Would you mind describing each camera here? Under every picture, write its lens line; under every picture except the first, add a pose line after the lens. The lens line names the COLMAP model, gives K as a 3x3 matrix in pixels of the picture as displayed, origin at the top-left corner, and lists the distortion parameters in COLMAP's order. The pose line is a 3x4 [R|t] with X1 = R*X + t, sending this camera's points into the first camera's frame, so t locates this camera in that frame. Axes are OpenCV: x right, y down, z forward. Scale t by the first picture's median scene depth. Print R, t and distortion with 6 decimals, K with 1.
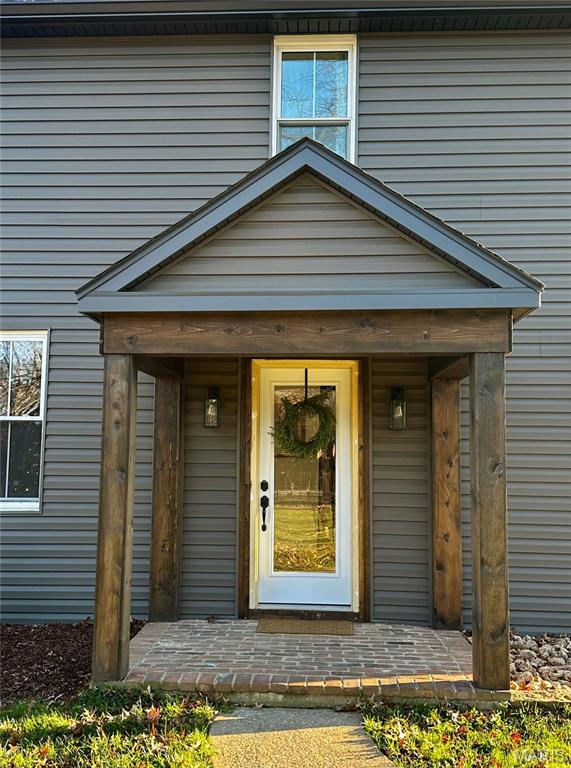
lens RADIAL K [[837.1, 0, 285.5], [0, 837.1, 384.0], [0, 0, 1]] dist [0.078889, 0.000401]
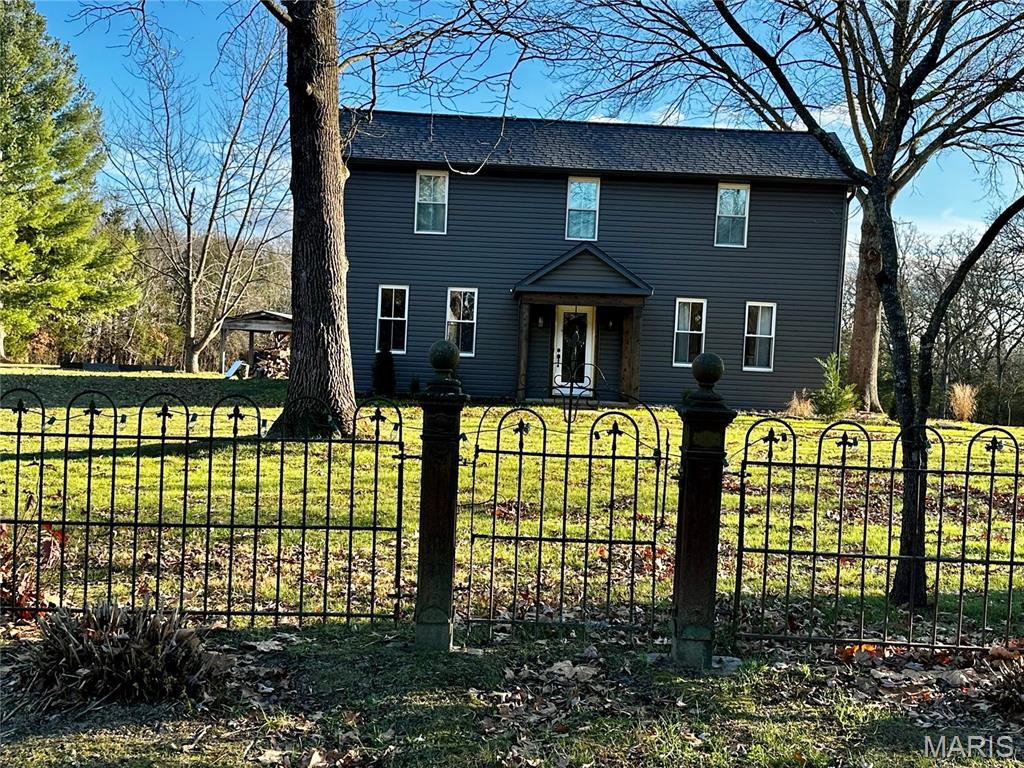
lens RADIAL K [[1082.9, 0, 512.0], [0, 1082.9, 384.0], [0, 0, 1]] dist [0.008251, 0.002289]
pose [[0.998108, 0.030652, 0.053300, -0.355191], [-0.035710, 0.994674, 0.096691, -0.098952], [-0.050052, -0.098411, 0.993886, -2.429836]]
